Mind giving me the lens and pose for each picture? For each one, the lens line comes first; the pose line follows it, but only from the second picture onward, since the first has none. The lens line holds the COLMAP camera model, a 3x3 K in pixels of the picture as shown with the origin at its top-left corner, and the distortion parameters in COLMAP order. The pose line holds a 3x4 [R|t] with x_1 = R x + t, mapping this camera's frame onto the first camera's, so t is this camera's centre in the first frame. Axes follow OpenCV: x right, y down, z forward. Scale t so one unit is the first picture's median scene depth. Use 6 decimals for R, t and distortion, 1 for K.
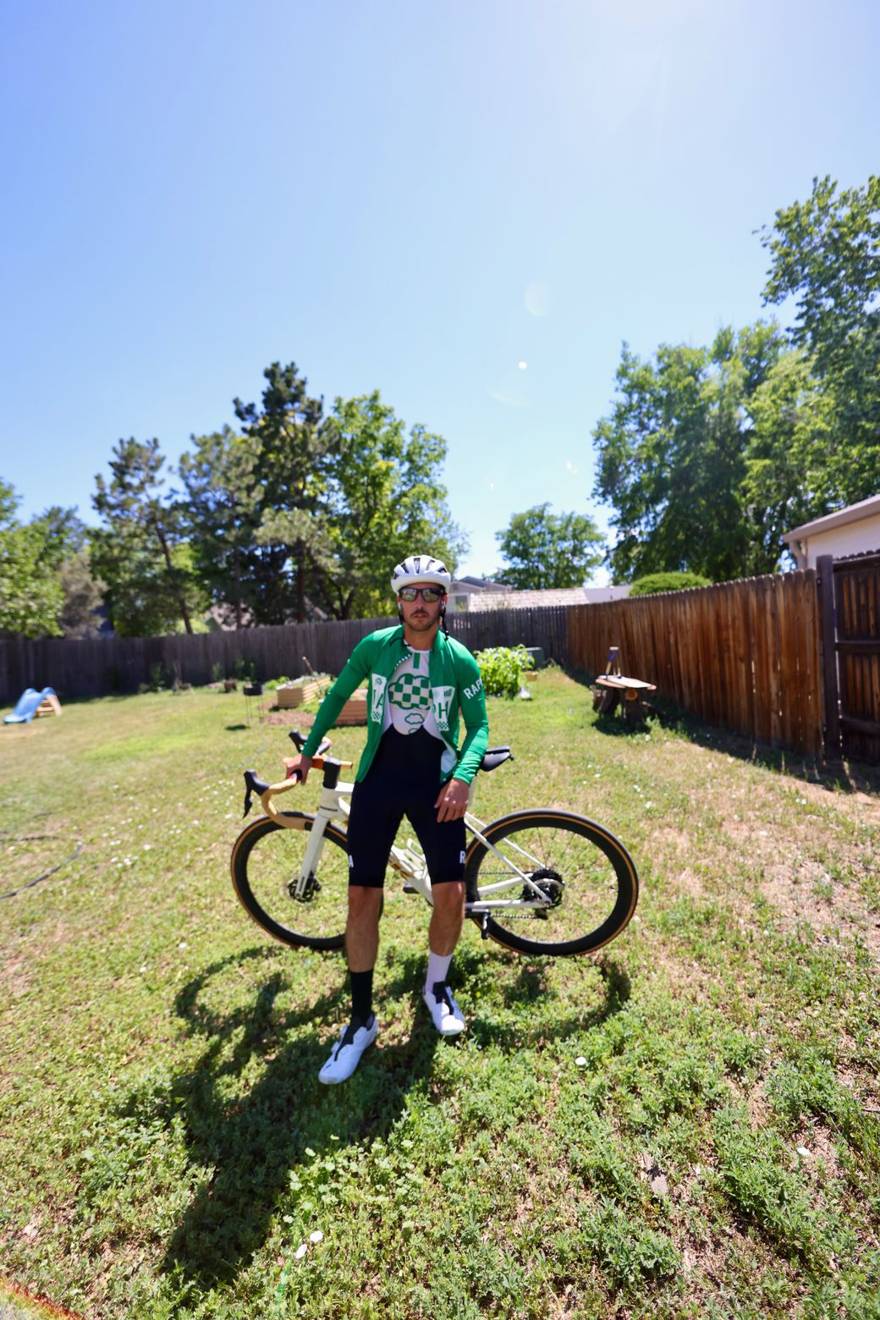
lens RADIAL K [[553.7, 0, 441.2], [0, 553.7, 619.9], [0, 0, 1]] dist [-0.014626, 0.002937]
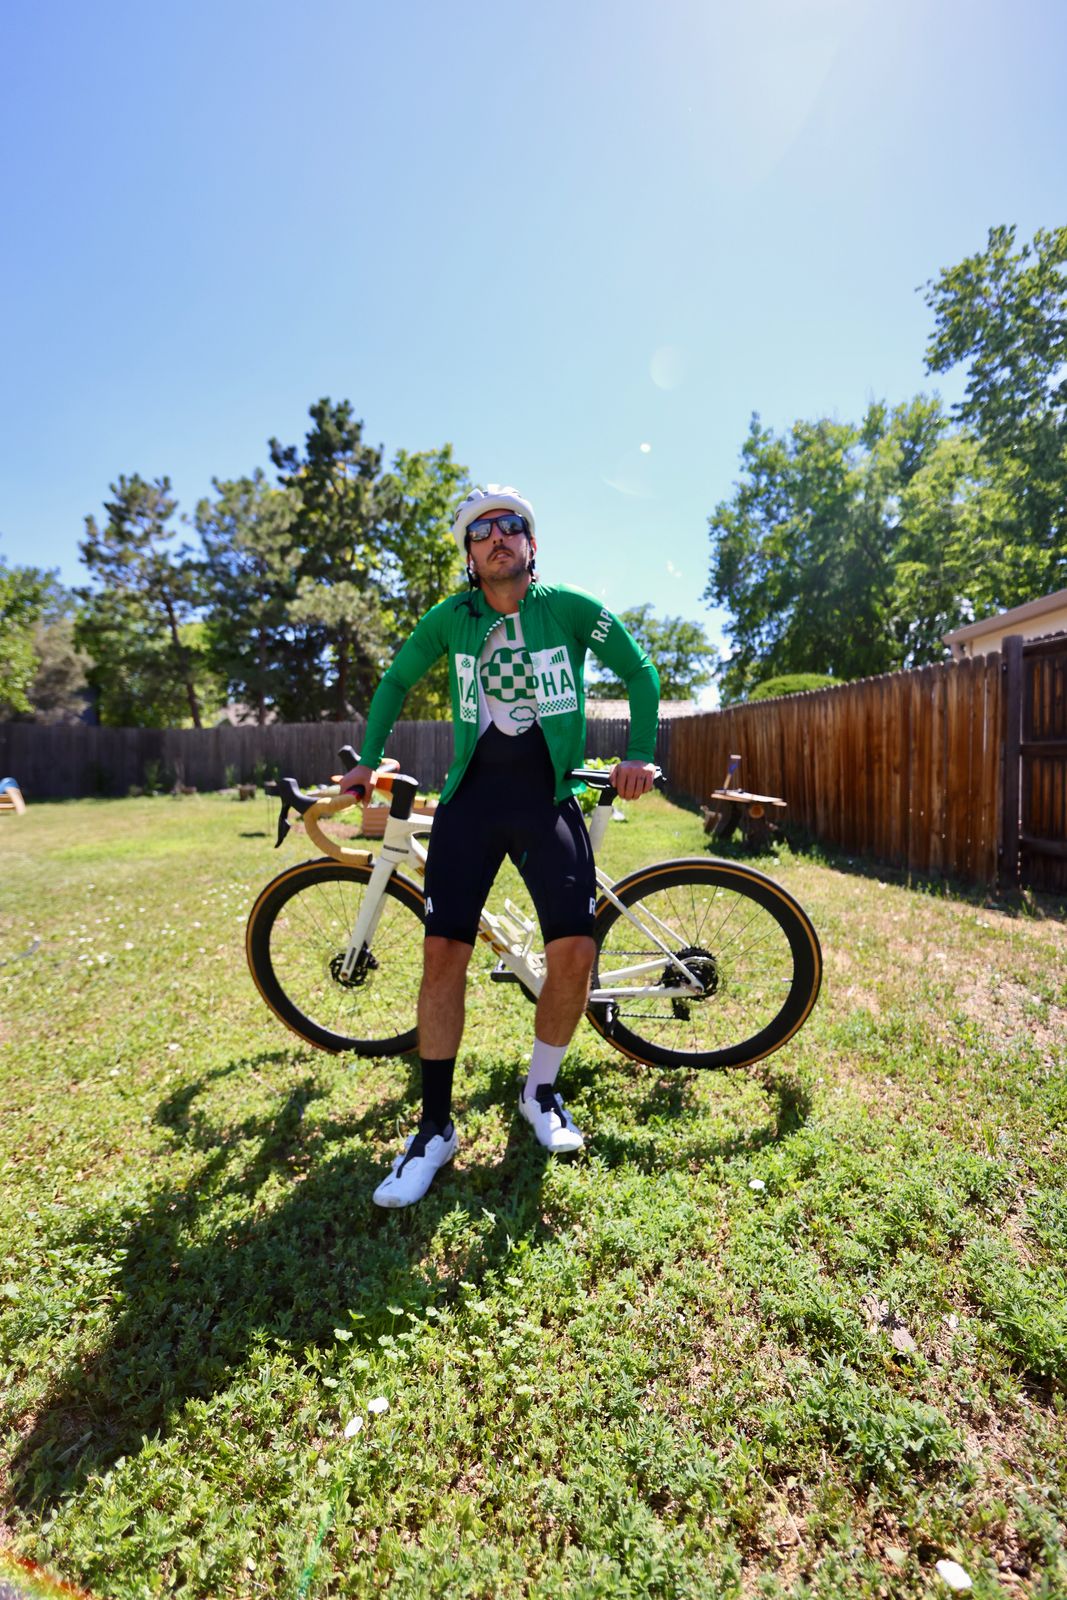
lens RADIAL K [[642.0, 0, 520.7], [0, 642.0, 800.6], [0, 0, 1]] dist [-0.015160, 0.002969]
pose [[0.997371, 0.055811, 0.046216, -0.054536], [-0.056382, 0.998347, 0.011126, 0.167994], [-0.045518, -0.013703, 0.998870, 0.111081]]
